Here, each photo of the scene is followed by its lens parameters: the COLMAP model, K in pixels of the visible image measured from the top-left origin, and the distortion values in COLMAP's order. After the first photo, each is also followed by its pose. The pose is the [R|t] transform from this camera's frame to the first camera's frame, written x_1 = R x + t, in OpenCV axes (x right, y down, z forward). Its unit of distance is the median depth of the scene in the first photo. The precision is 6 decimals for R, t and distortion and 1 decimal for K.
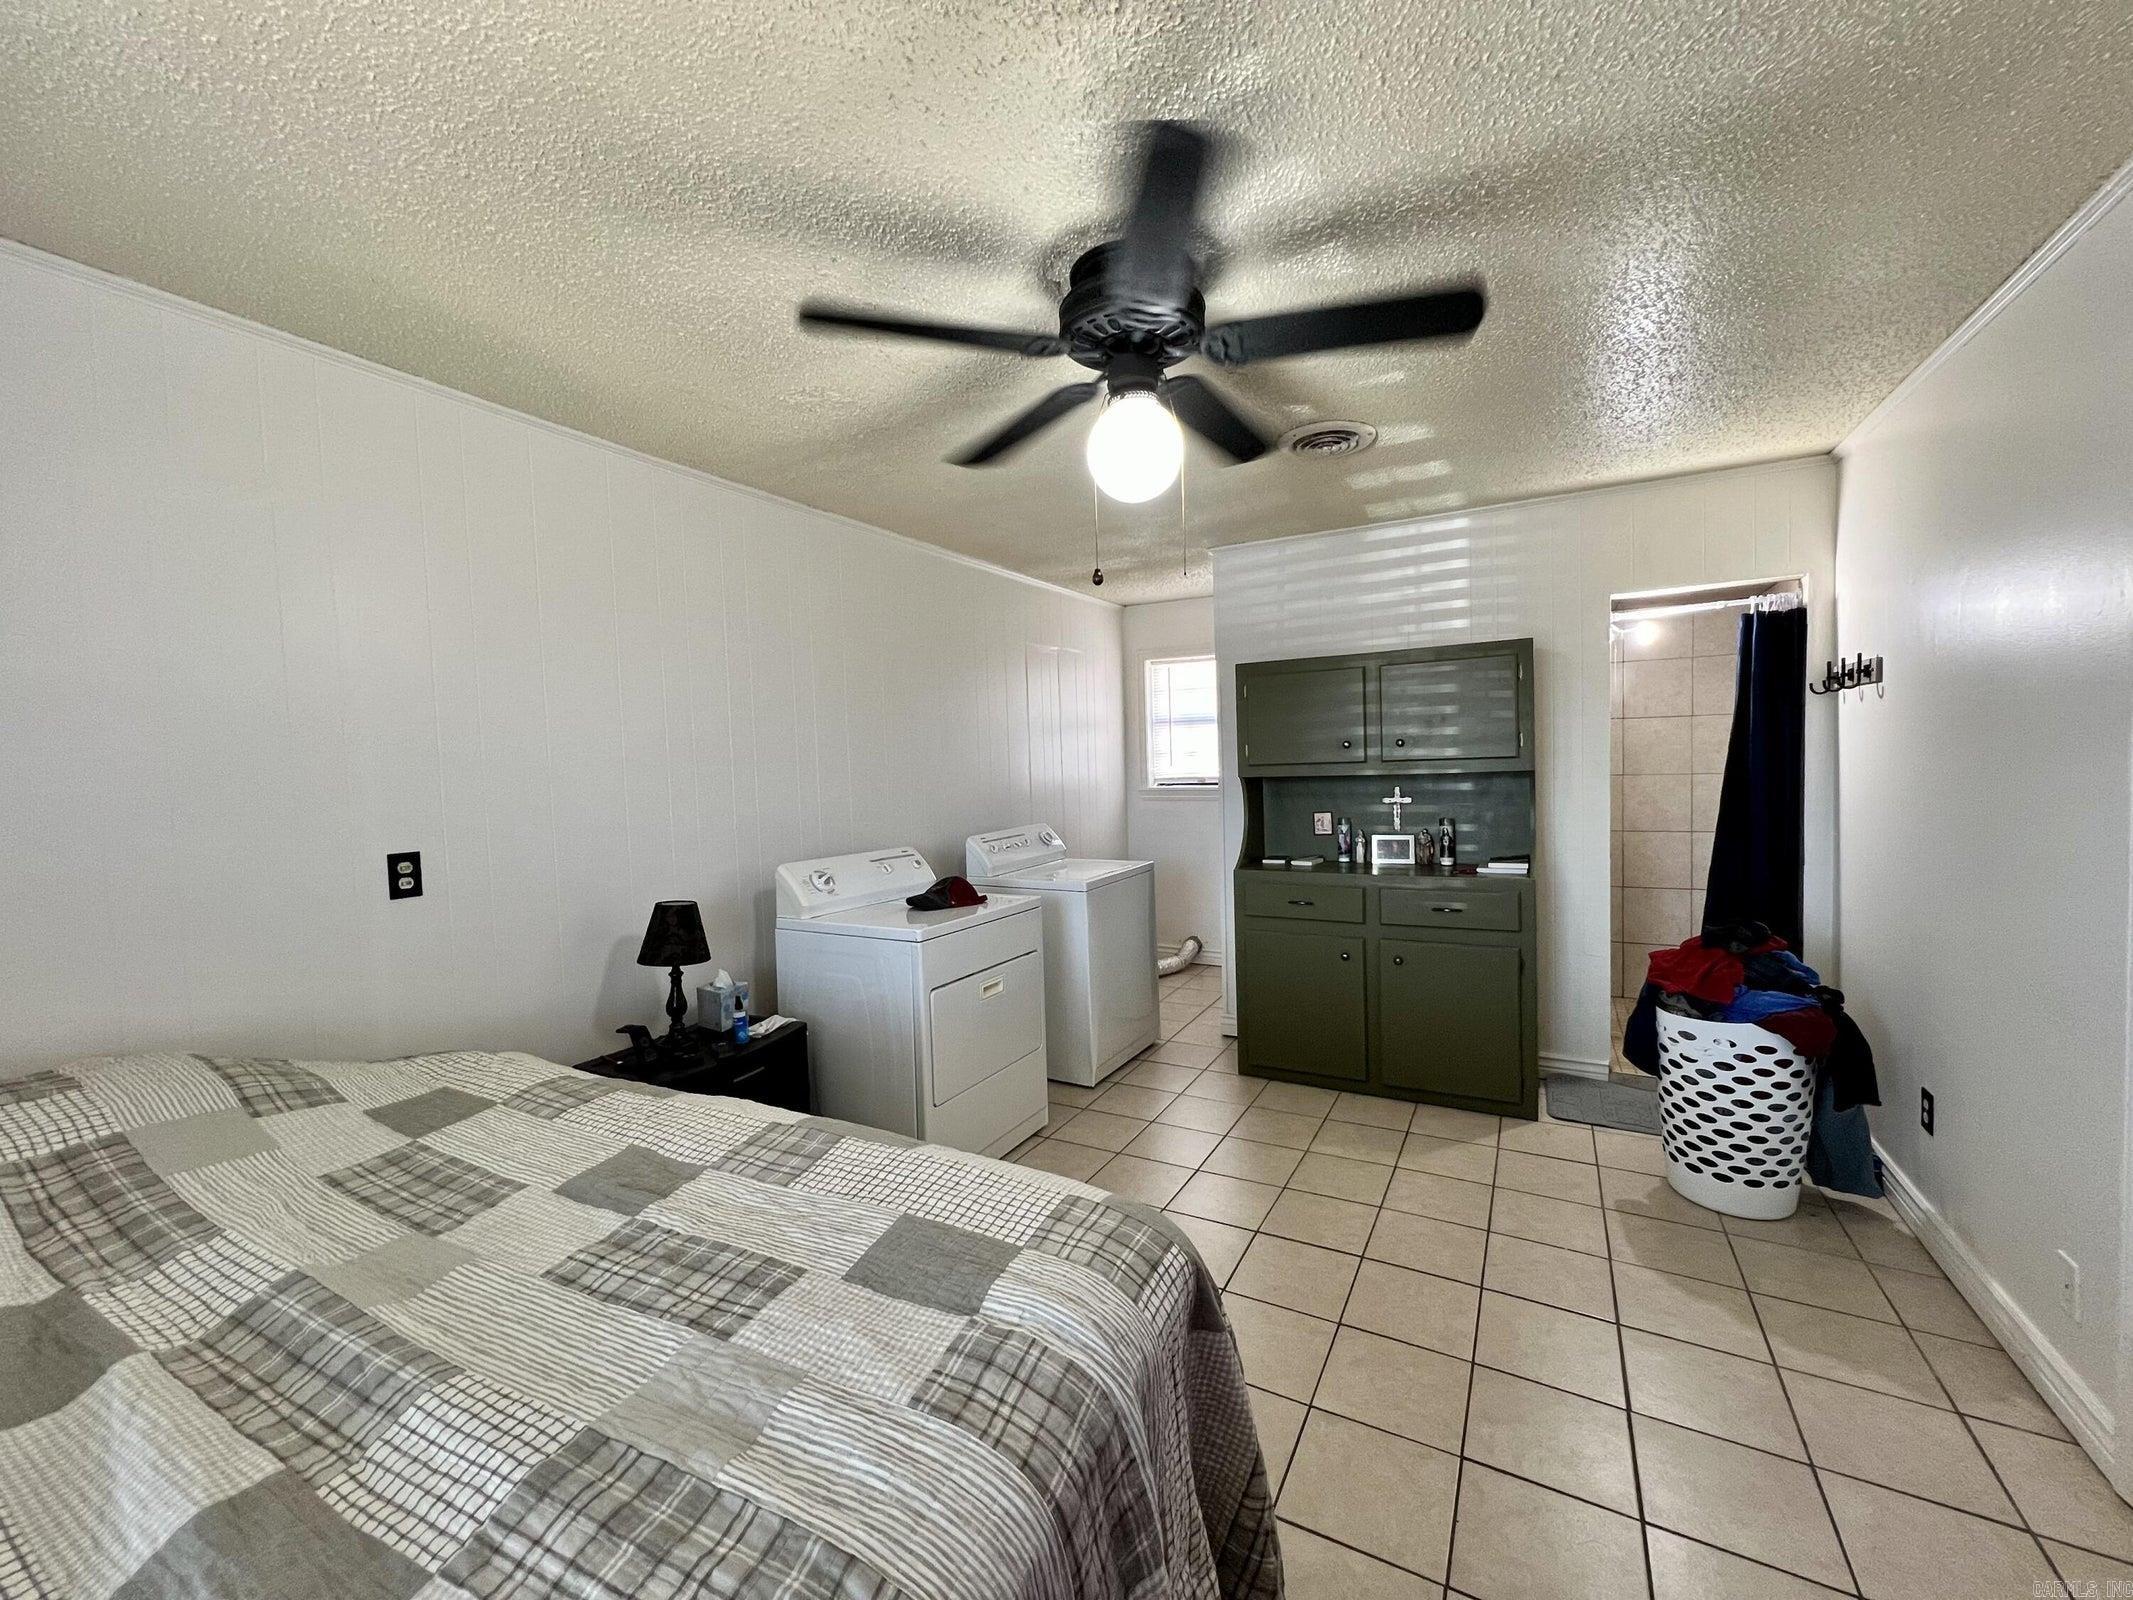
lens RADIAL K [[857.1, 0, 1060.1], [0, 857.1, 794.1], [0, 0, 1]] dist [-0.002271, -0.000097]
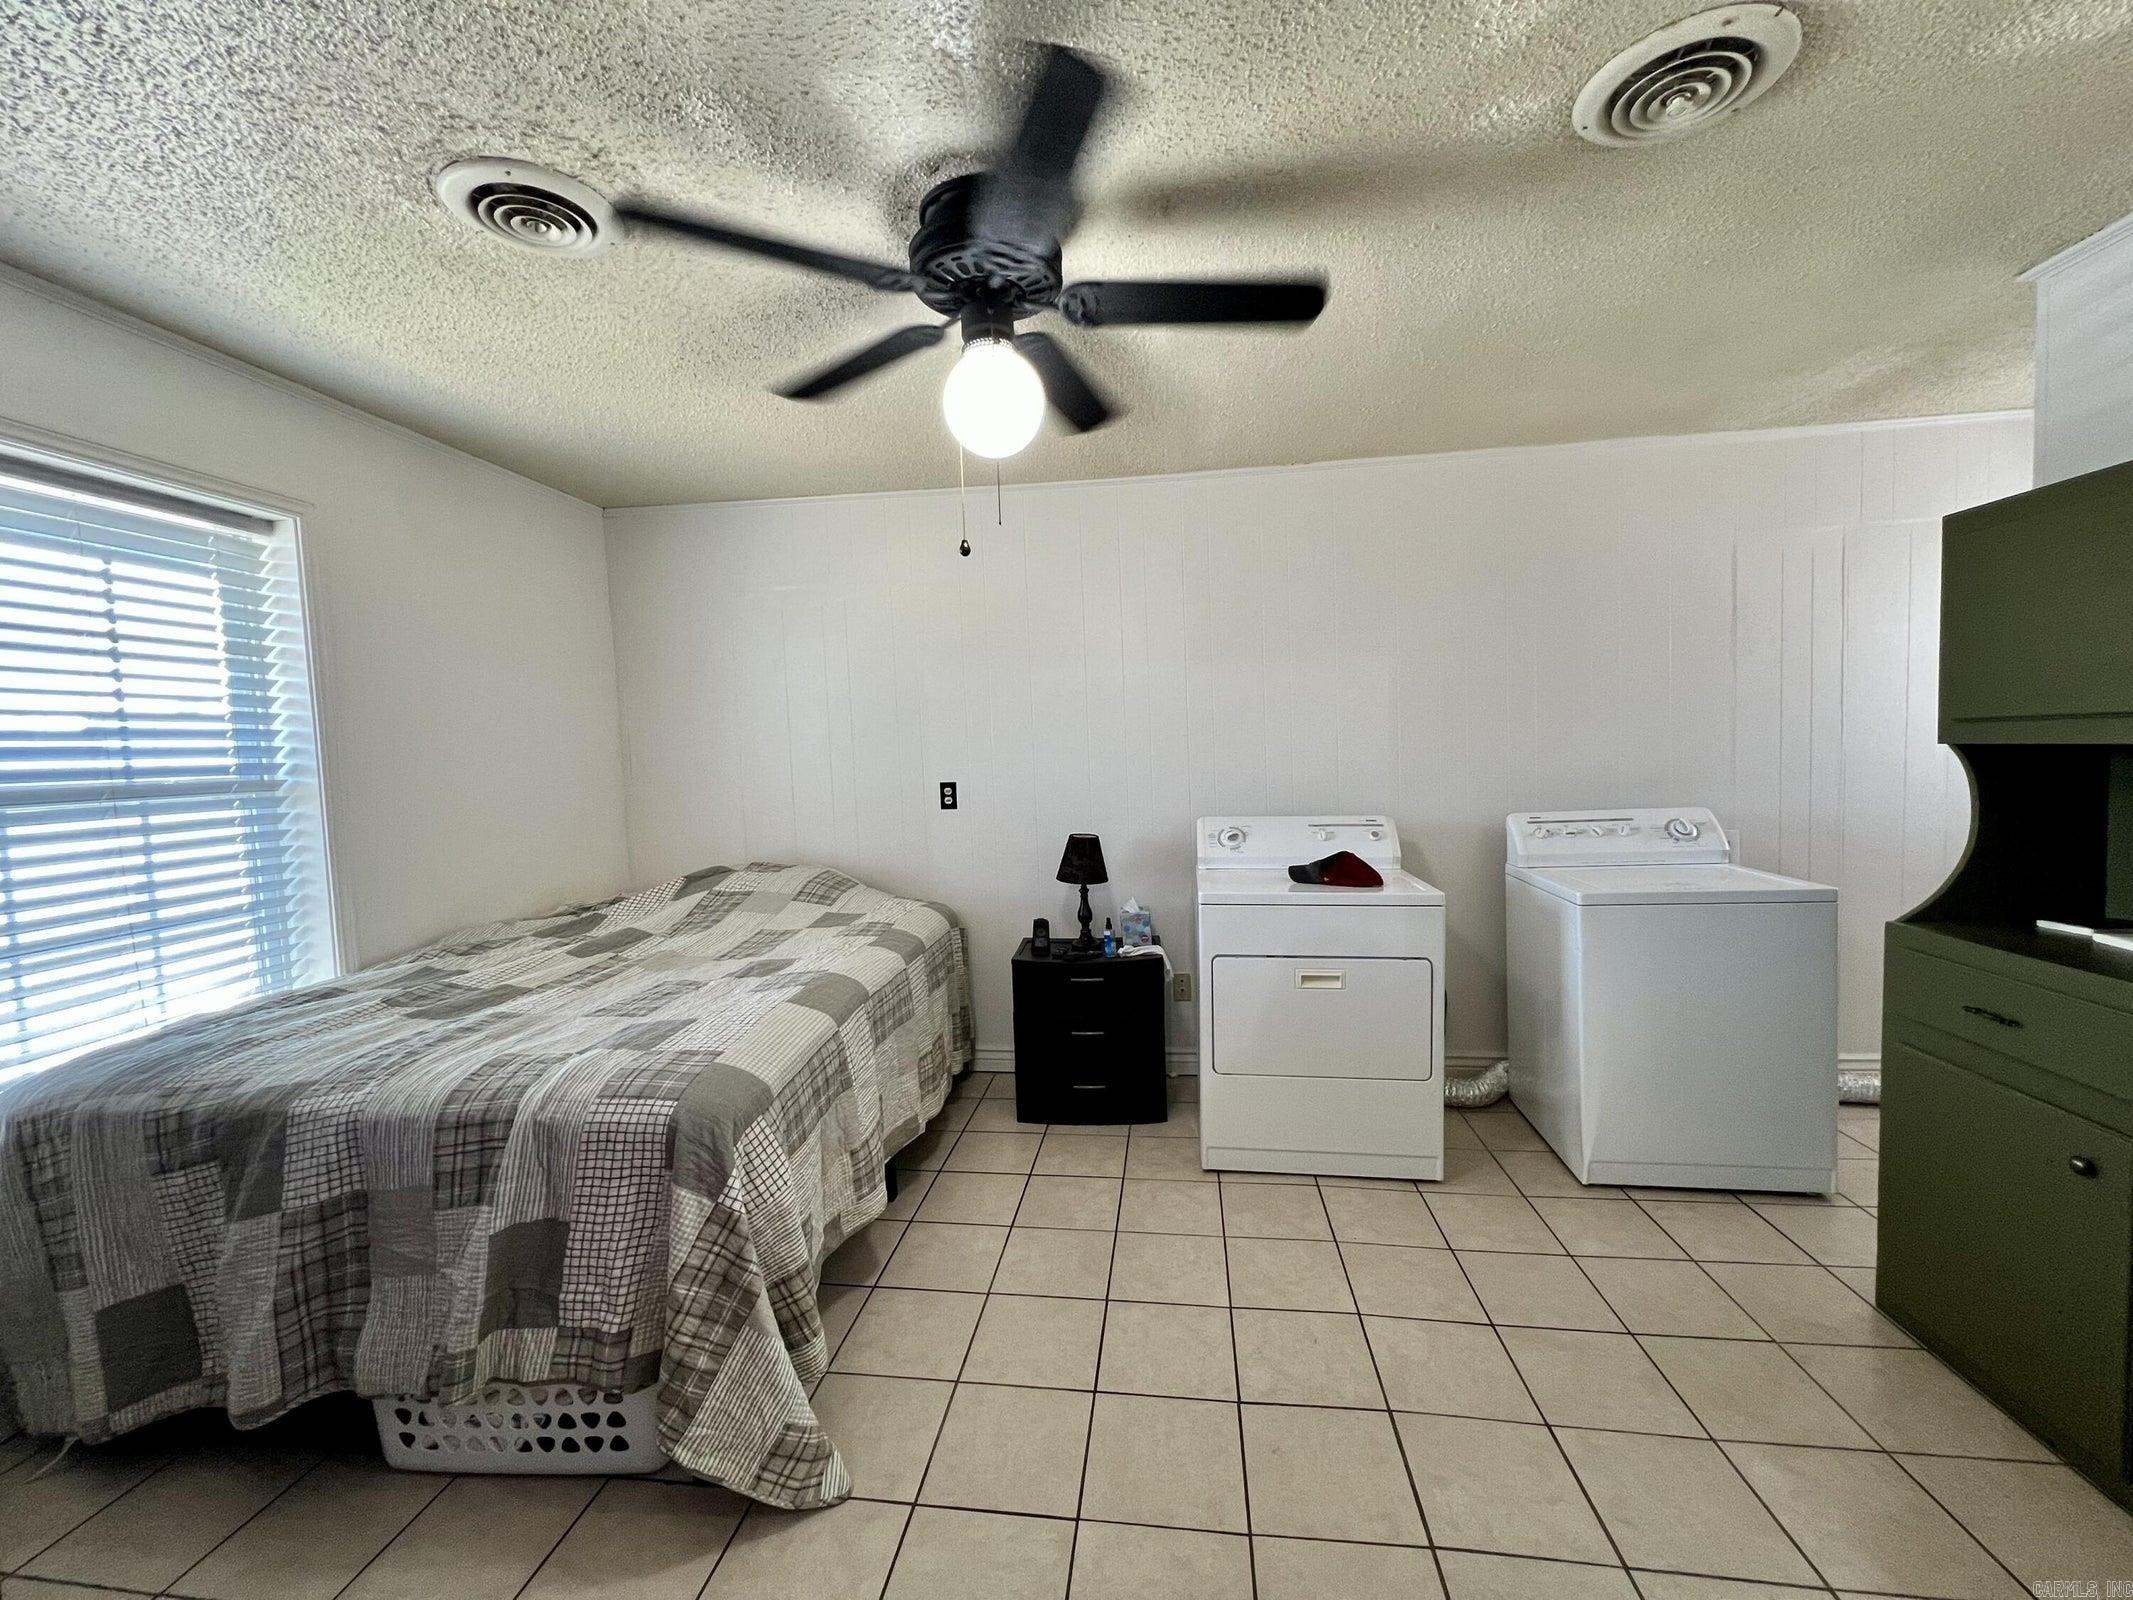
lens RADIAL K [[857.1, 0, 1070.4], [0, 857.1, 805.7], [0, 0, 1]] dist [-0.002271, -0.000097]
pose [[0.373795, 0.081253, -0.923945, 0.720546], [-0.021185, 0.996643, 0.079076, -0.018338], [0.927269, -0.009985, 0.374262, 0.506750]]
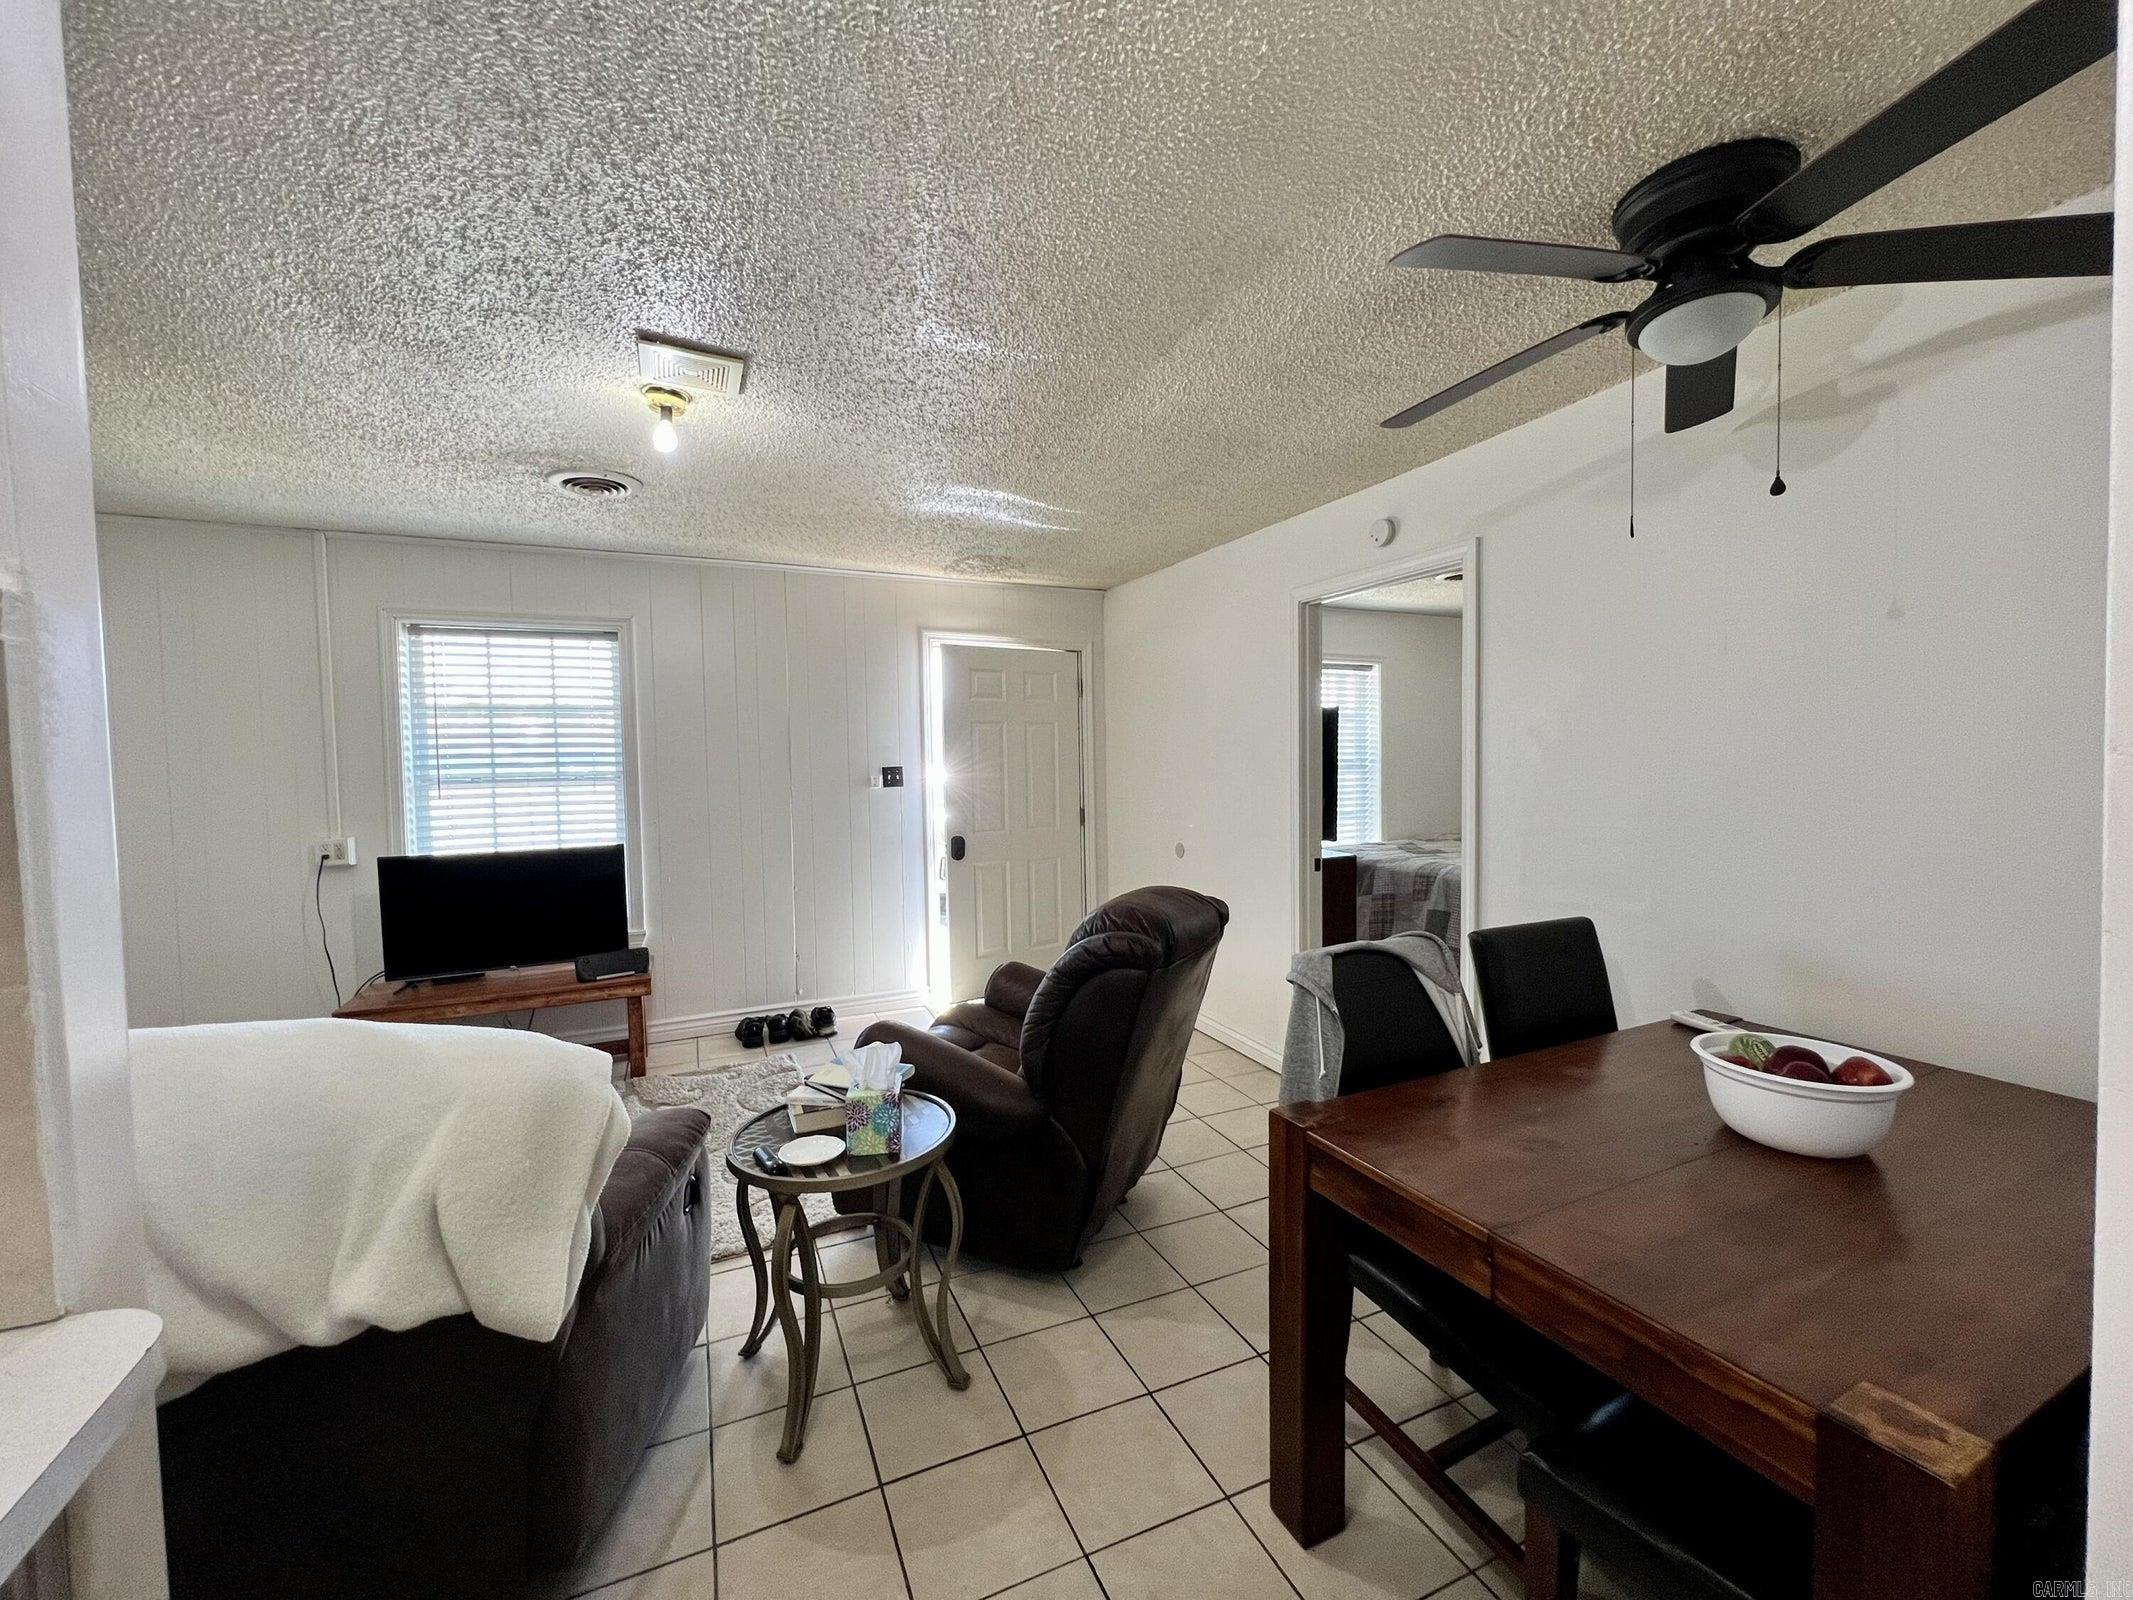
lens RADIAL K [[857.1, 0, 1066.4], [0, 857.1, 798.1], [0, 0, 1]] dist [-0.002271, -0.000097]
pose [[-0.590112, 0.075322, -0.803800, 1.984323], [0.001966, 0.995769, 0.091867, -0.085184], [0.807319, 0.052632, -0.587764, 0.799367]]
